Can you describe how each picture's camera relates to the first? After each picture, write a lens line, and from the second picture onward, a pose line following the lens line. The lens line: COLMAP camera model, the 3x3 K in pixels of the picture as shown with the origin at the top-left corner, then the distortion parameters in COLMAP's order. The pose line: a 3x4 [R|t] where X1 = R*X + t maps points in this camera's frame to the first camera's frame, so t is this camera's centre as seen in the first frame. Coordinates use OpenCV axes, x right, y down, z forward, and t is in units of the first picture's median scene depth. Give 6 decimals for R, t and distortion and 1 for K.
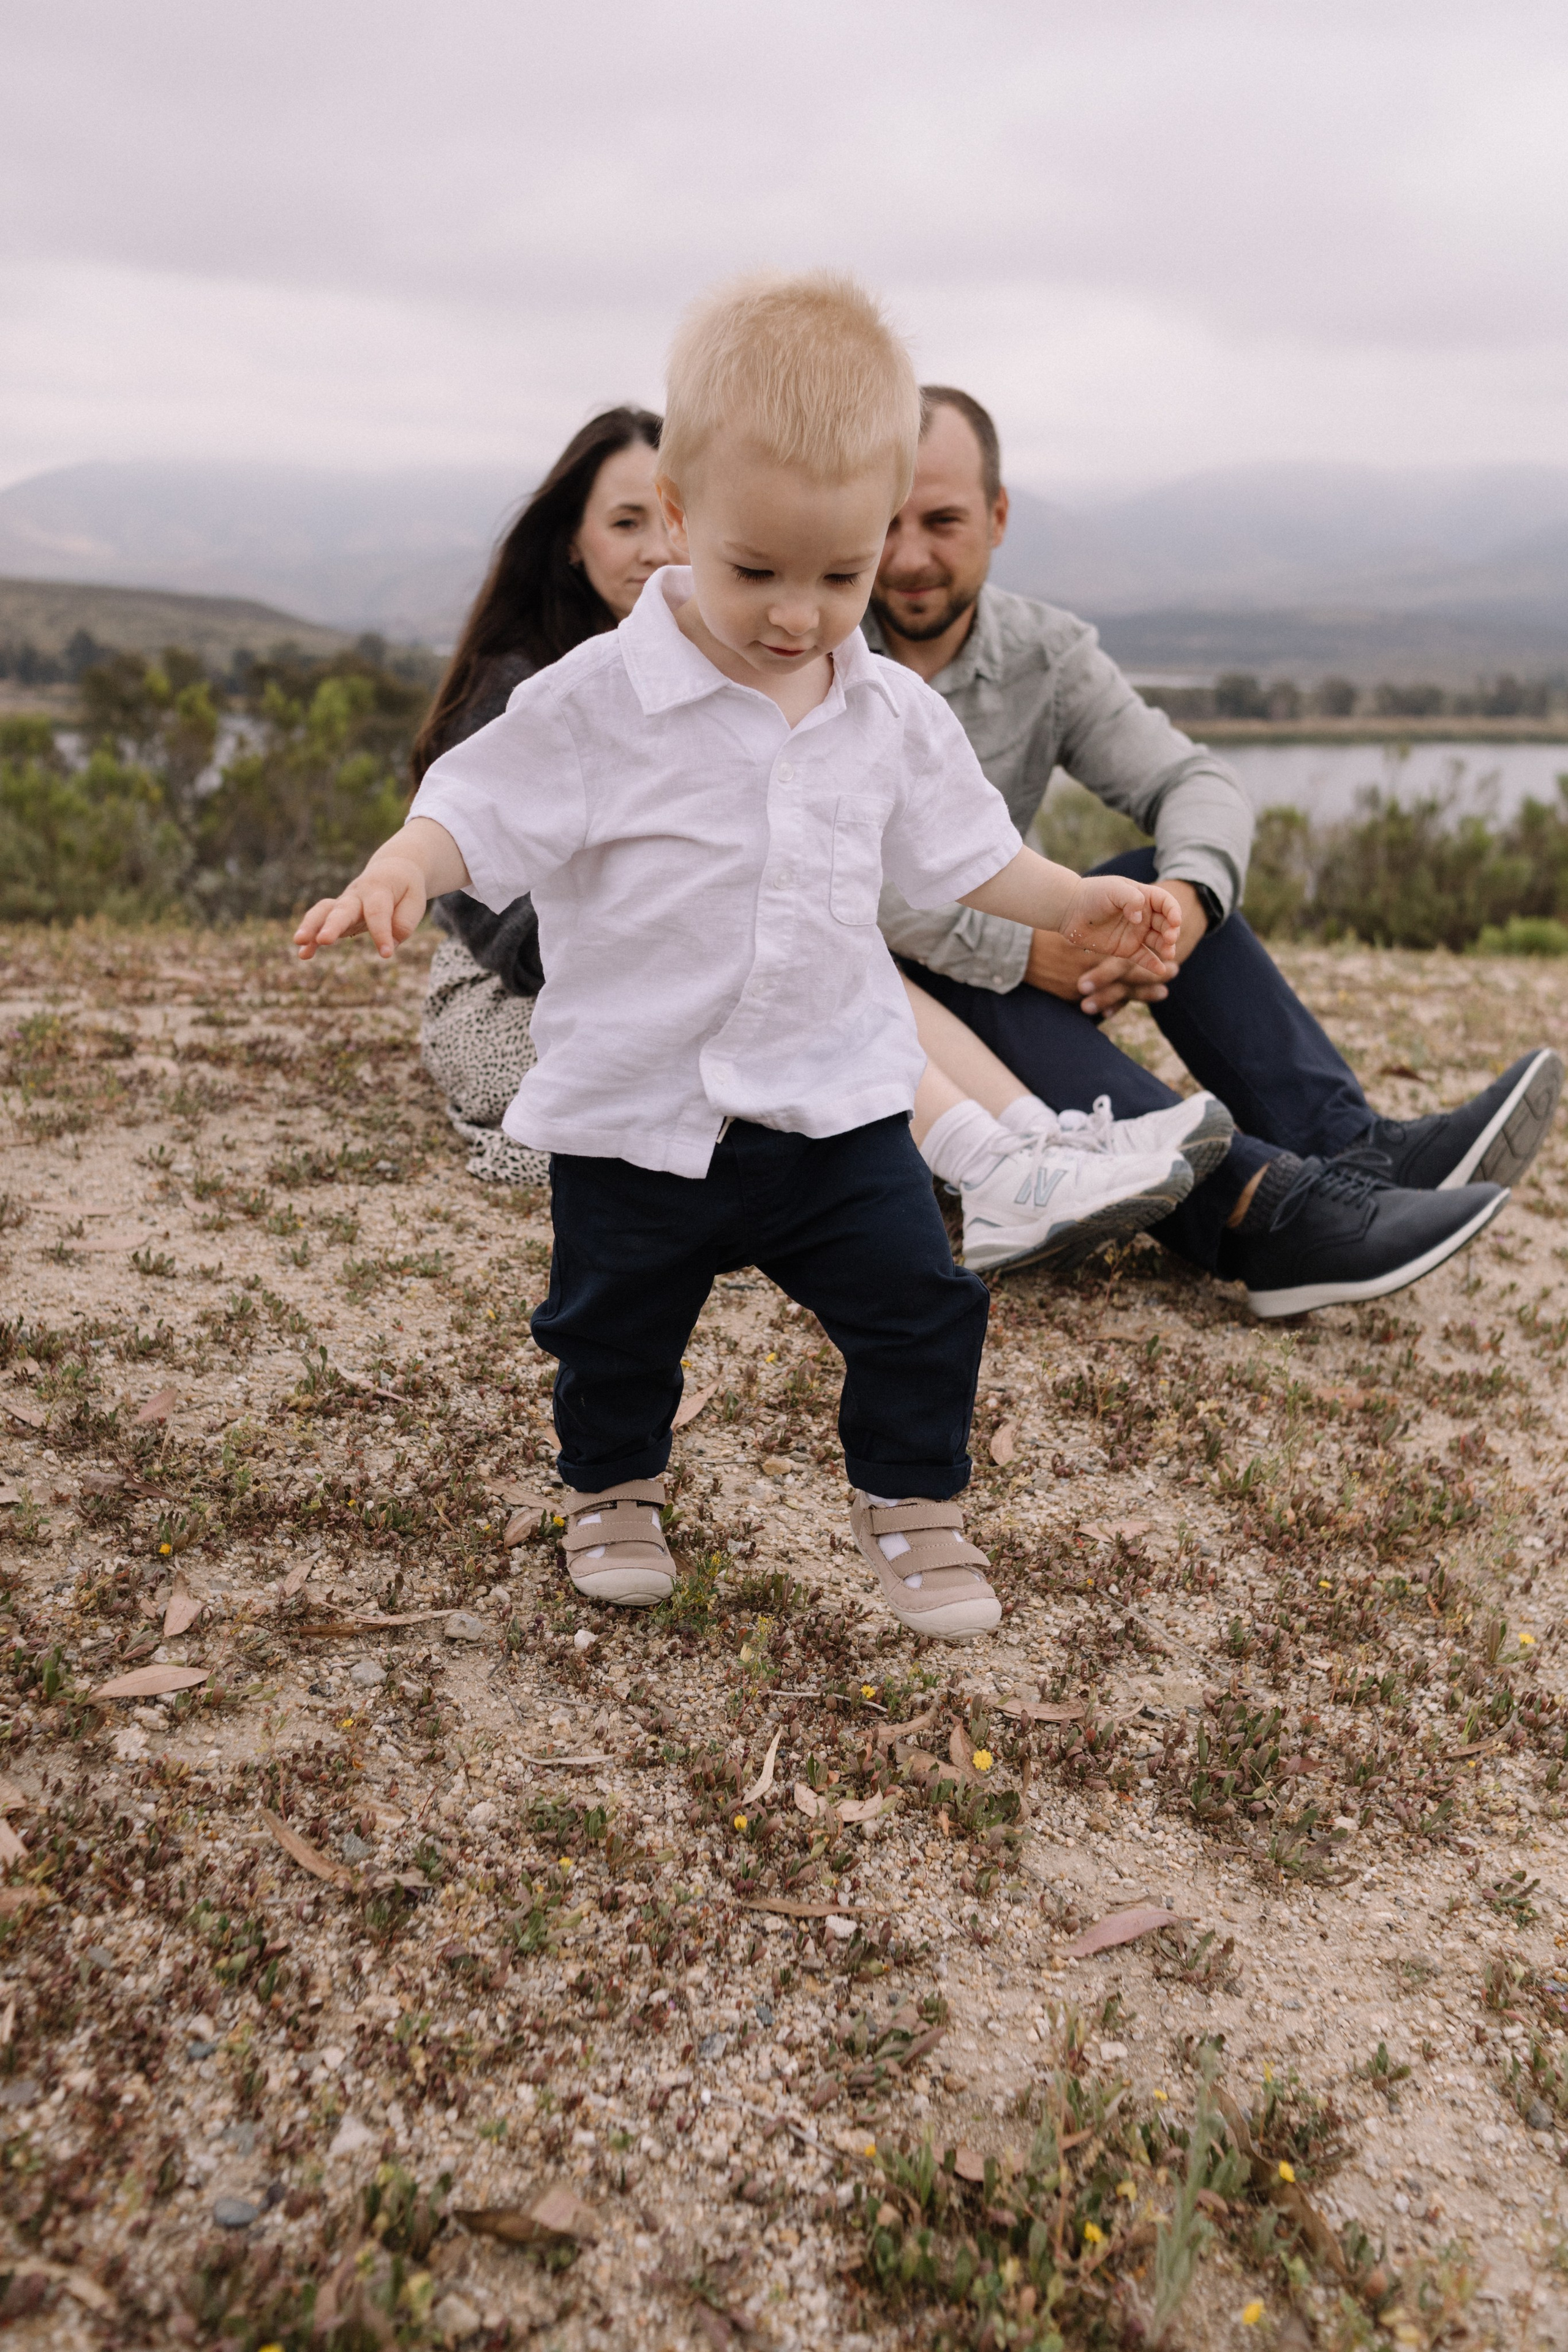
lens RADIAL K [[2308.1, 0, 776.0], [0, 2308.1, 1170.3], [0, 0, 1]] dist [0.002441, 0.001479]
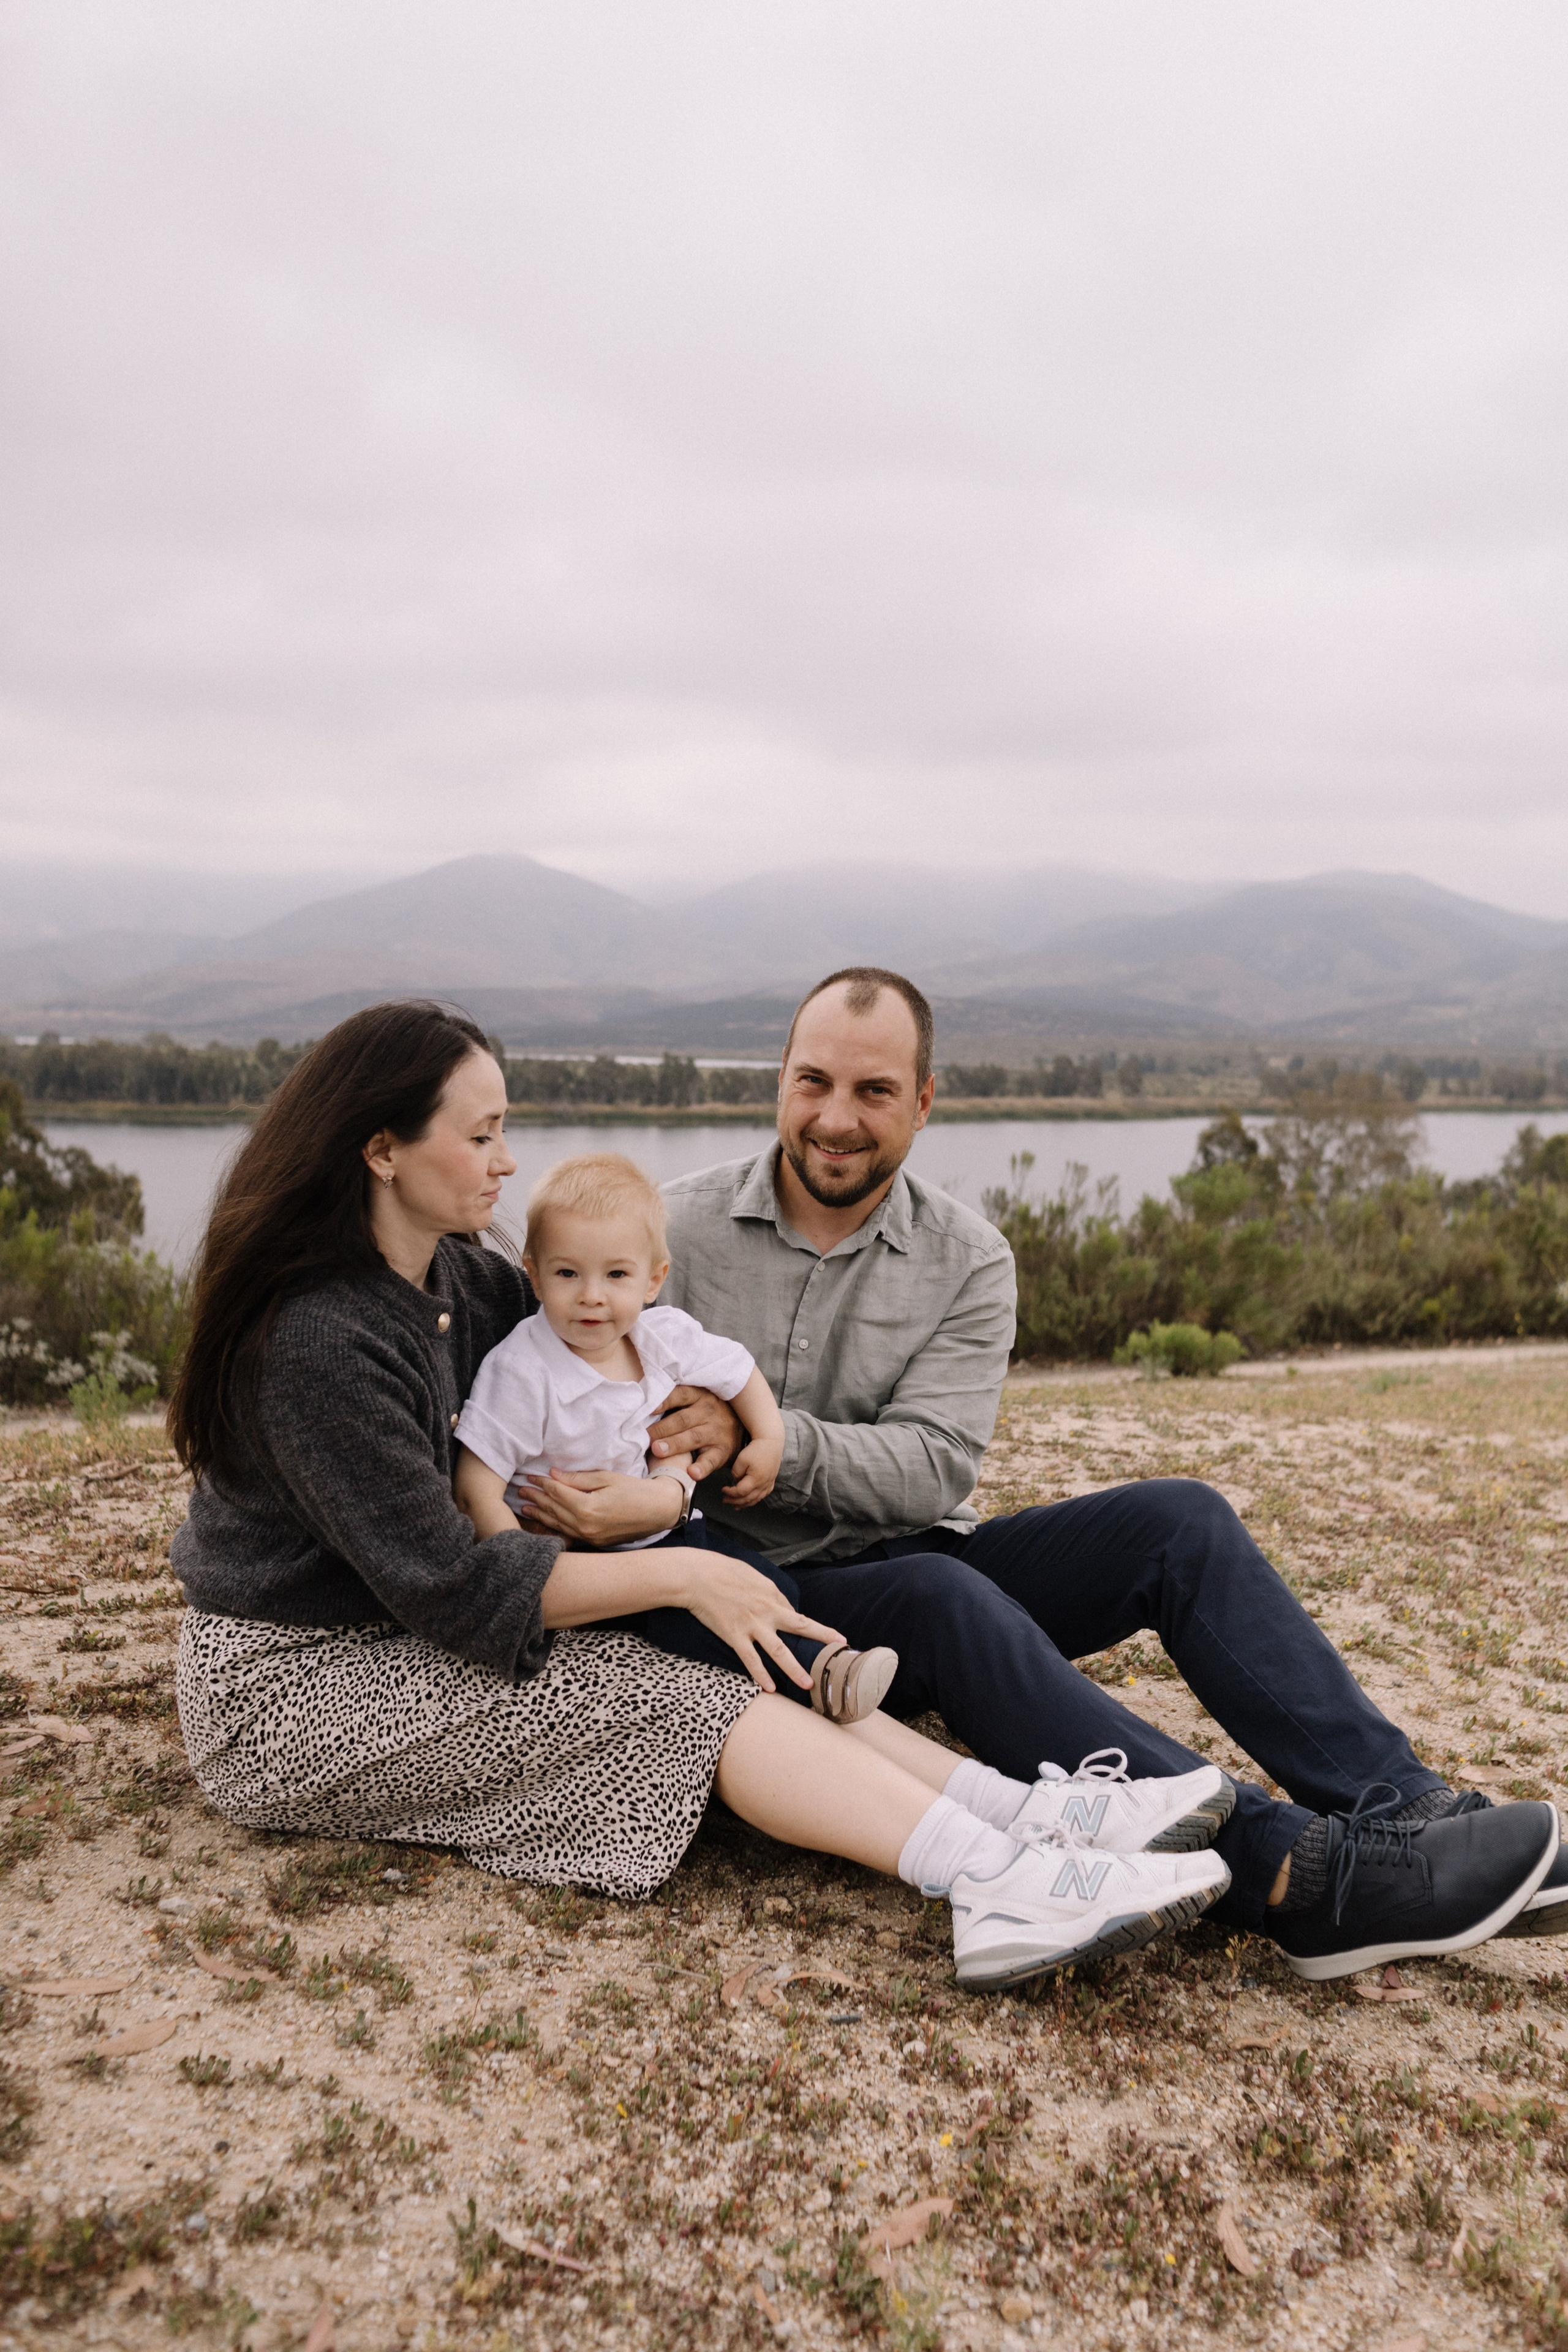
lens RADIAL K [[2288.6, 0, 784.0], [0, 2288.6, 1176.0], [0, 0, 1]] dist [0.006594, -0.005749]
pose [[0.983788, -0.019147, 0.178311, -0.191142], [0.047442, 0.986648, -0.155807, -0.135903], [-0.172947, 0.161740, 0.971560, 0.074823]]
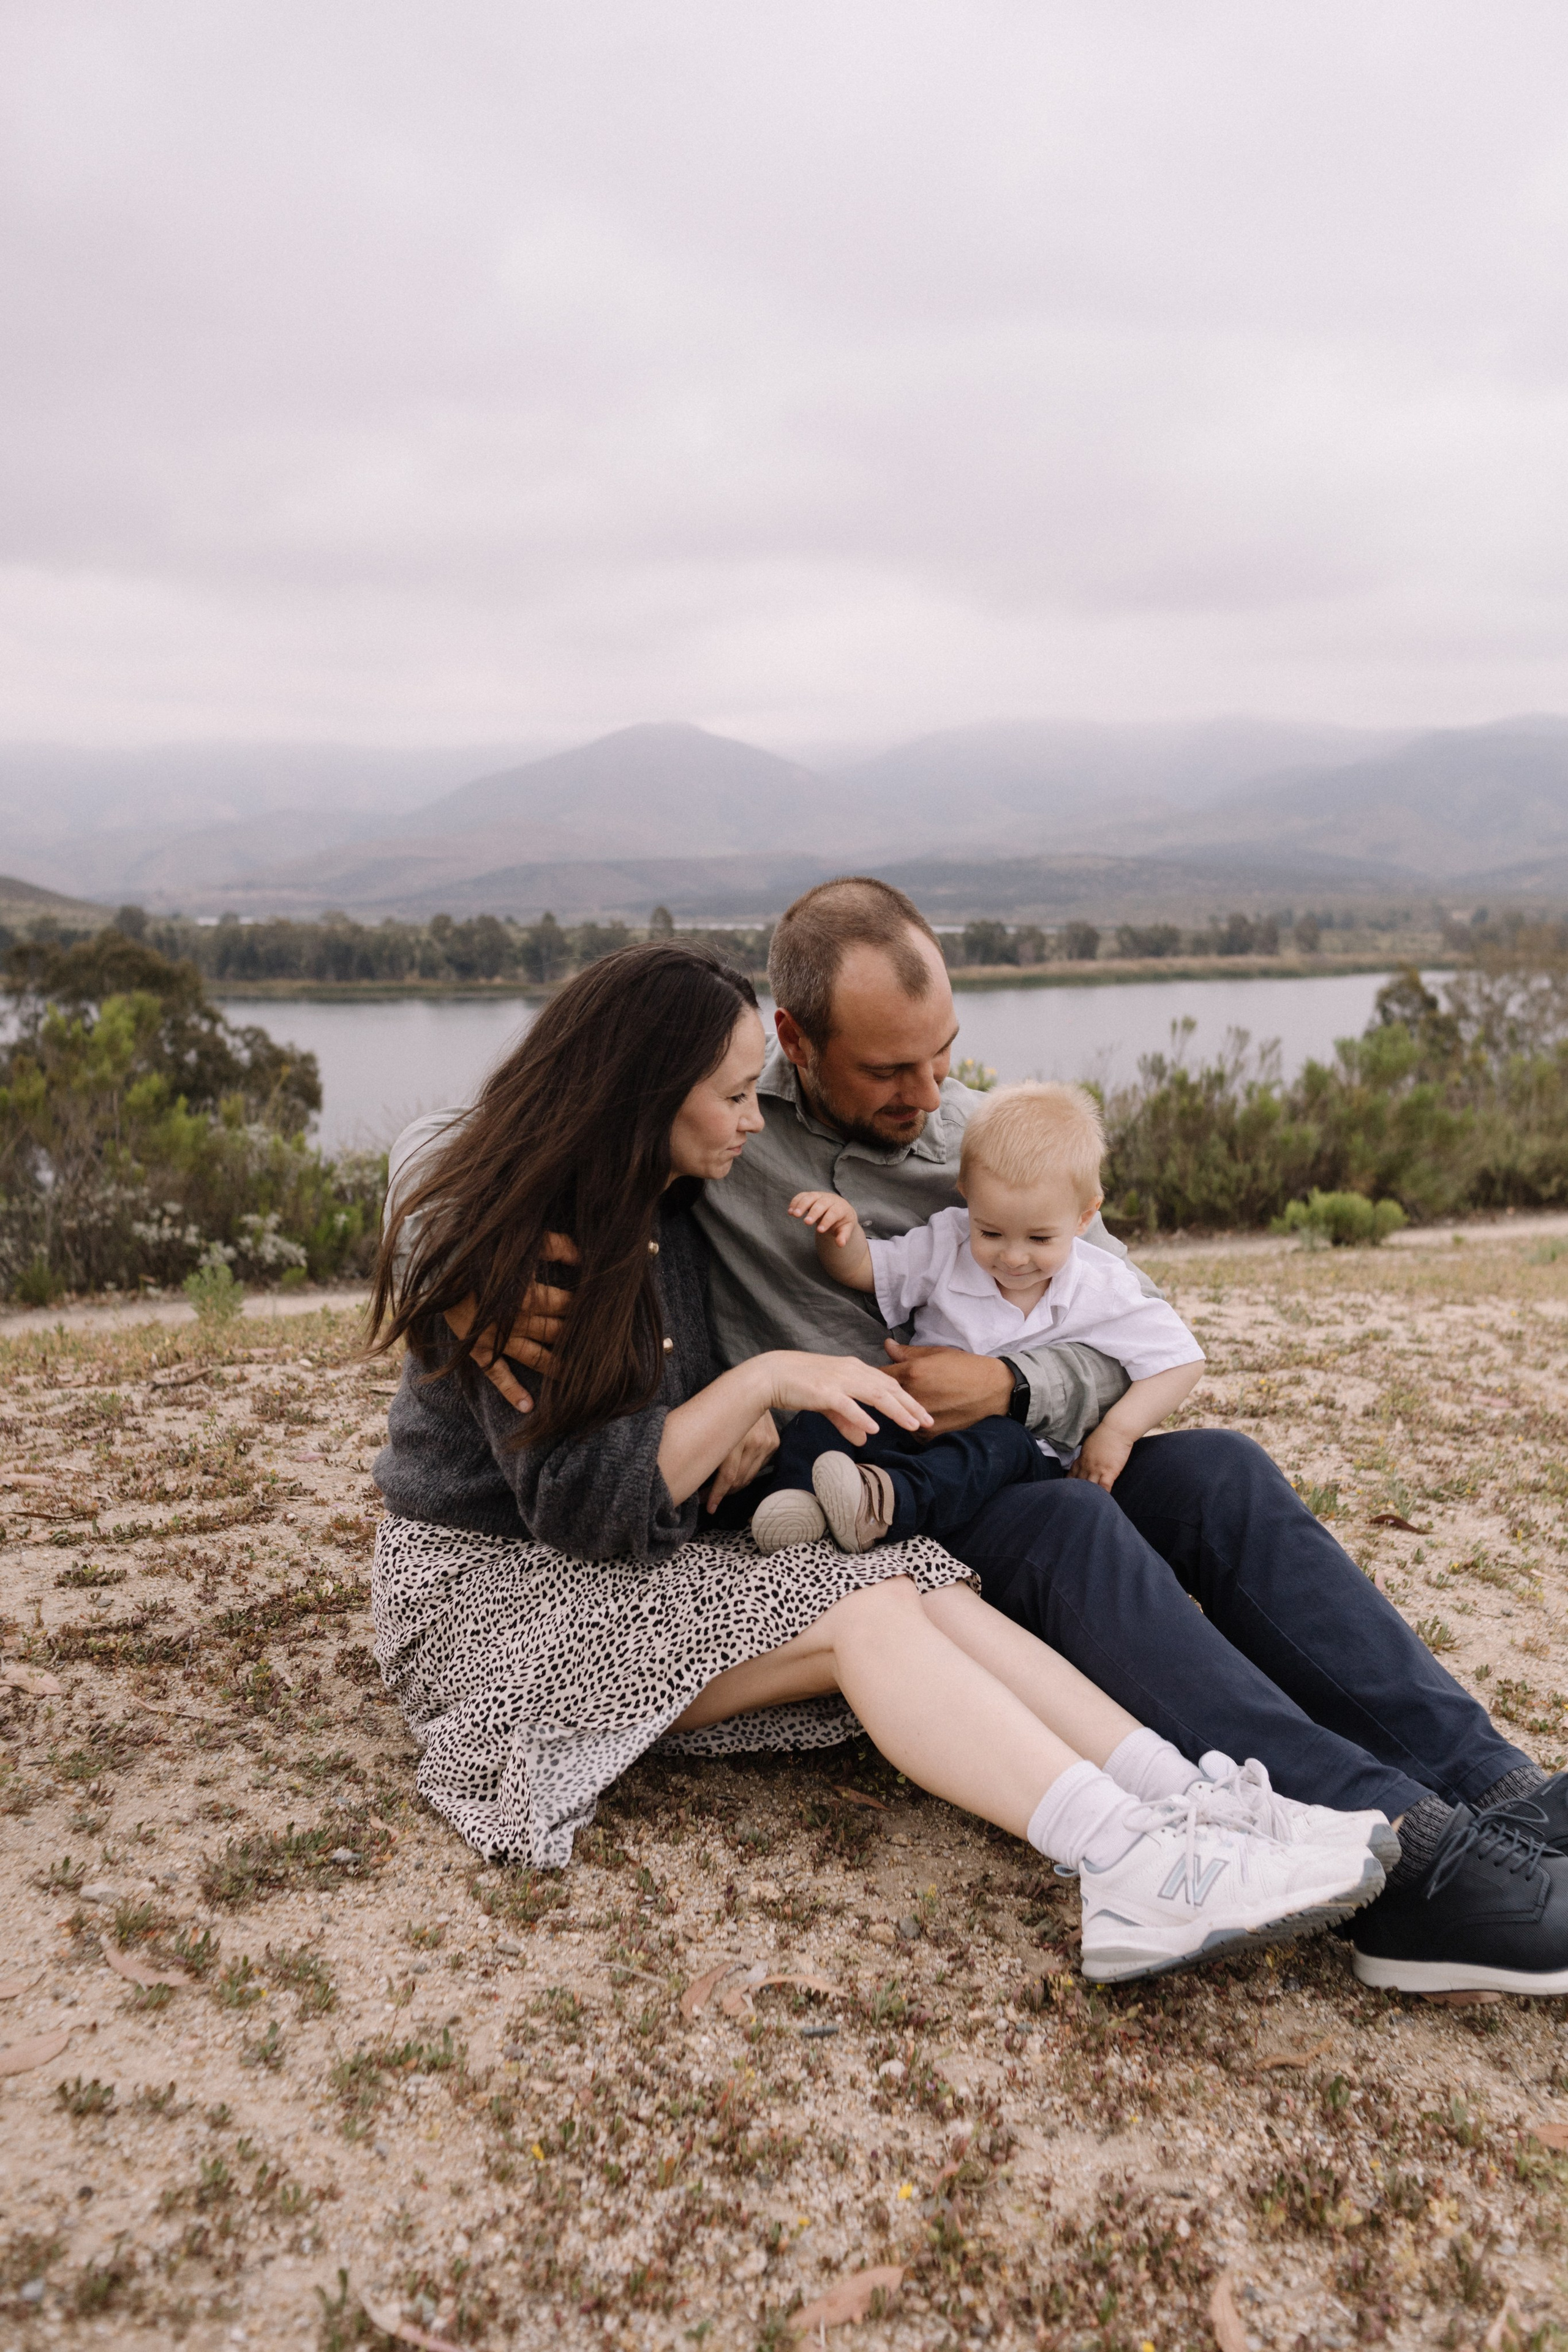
lens RADIAL K [[2288.6, 0, 784.0], [0, 2288.6, 1176.0], [0, 0, 1]] dist [0.006594, -0.005749]
pose [[0.993838, -0.043078, 0.102127, -0.095772], [0.053542, 0.993339, -0.102035, -0.164713], [-0.097051, 0.106875, 0.989525, 0.171385]]
